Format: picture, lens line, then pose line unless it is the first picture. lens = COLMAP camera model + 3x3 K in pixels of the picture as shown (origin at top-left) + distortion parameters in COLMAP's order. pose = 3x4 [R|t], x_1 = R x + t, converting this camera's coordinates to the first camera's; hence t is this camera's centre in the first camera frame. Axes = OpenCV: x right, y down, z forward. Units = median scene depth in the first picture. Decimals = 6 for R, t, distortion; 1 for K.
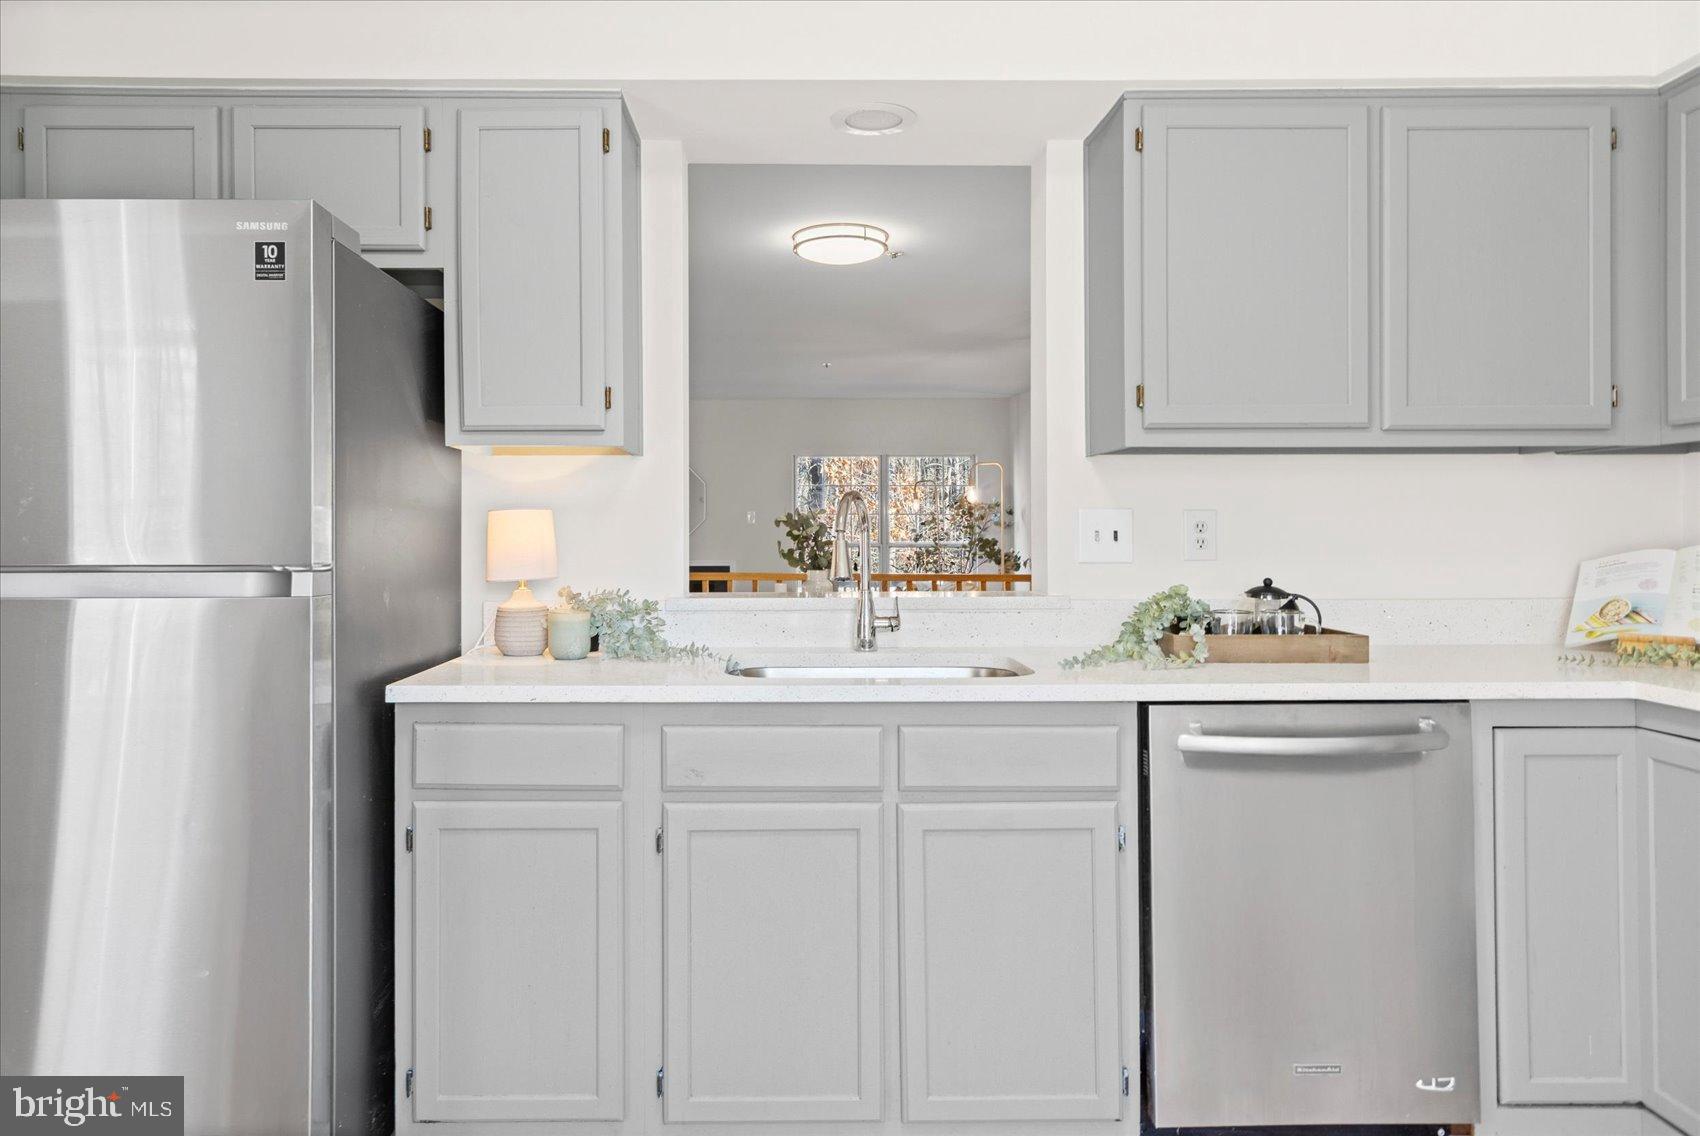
lens RADIAL K [[1018.2, 0, 848.0], [0, 1018.2, 521.7], [0, 0, 1]] dist [0.001381, 0.001861]
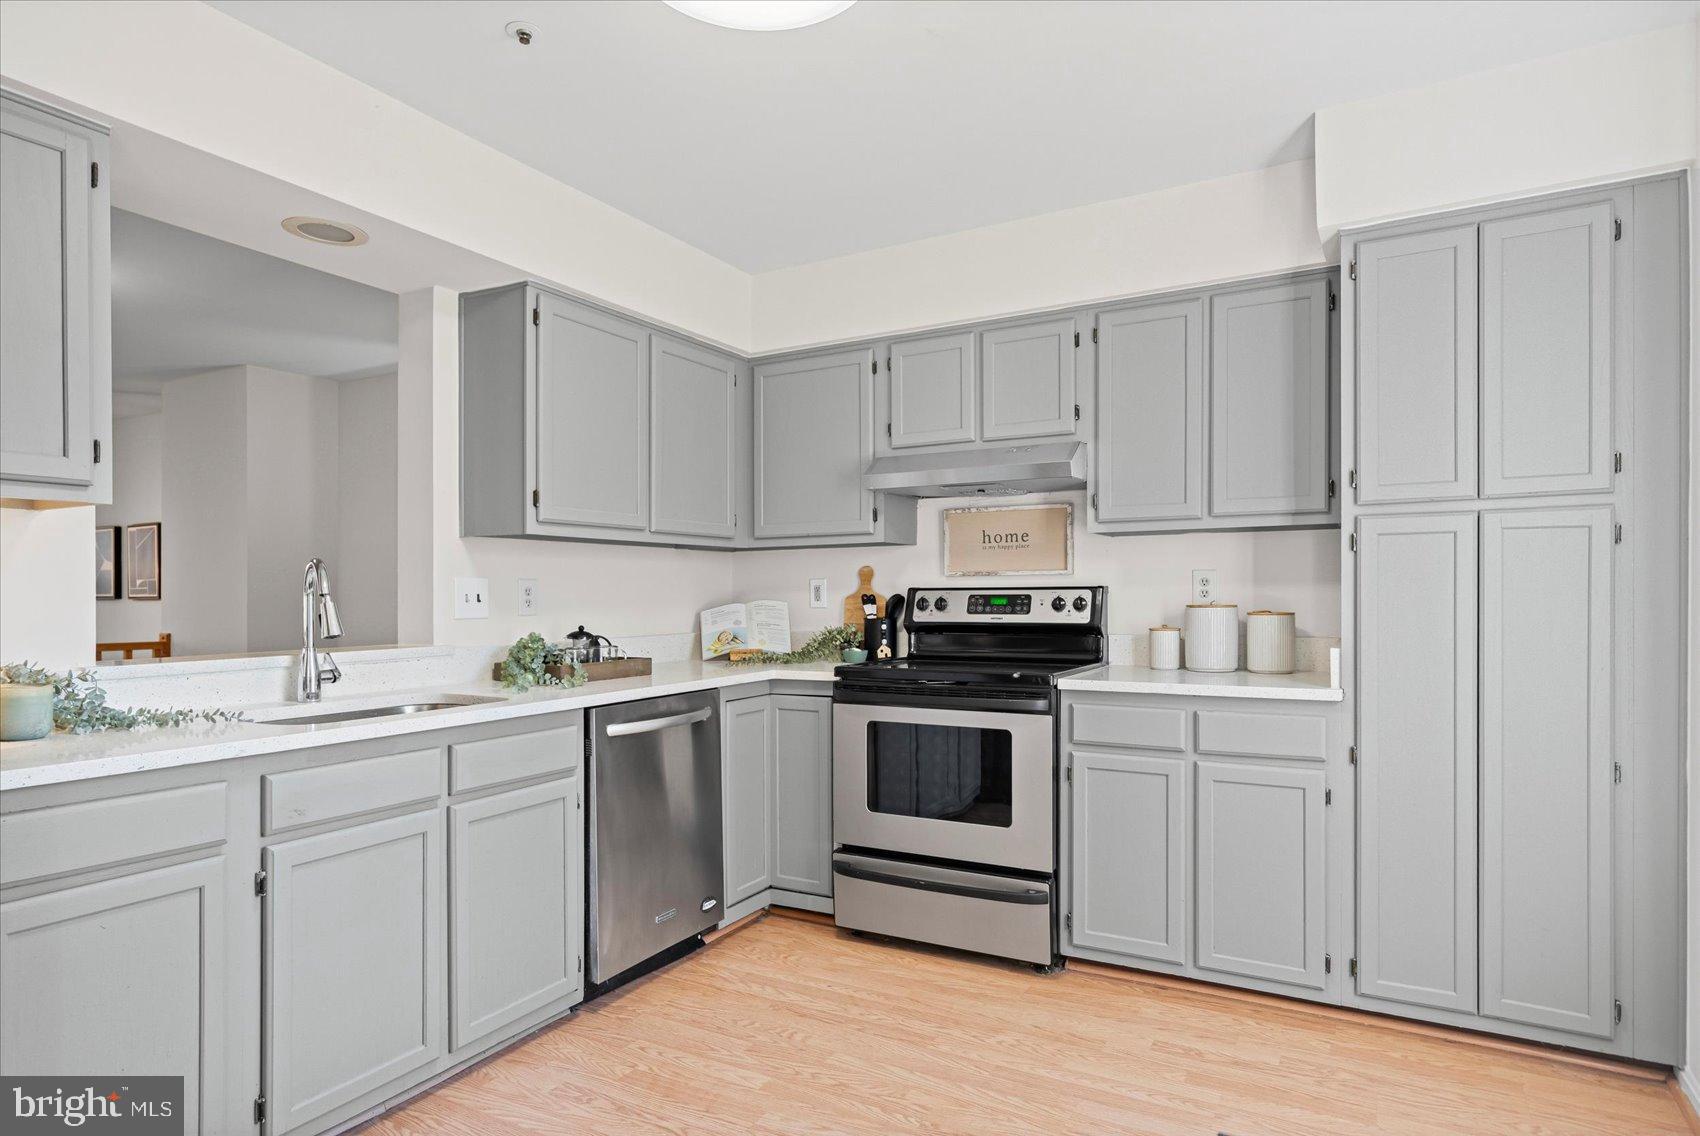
lens RADIAL K [[837.5, 0, 848.1], [0, 837.5, 591.6], [0, 0, 1]] dist [-0.000363, -0.000422]
pose [[0.542700, 0.000507, 0.839927, -0.434325], [-0.002694, 0.999996, 0.001137, 0.003088], [-0.839923, -0.002880, 0.542699, 0.005307]]
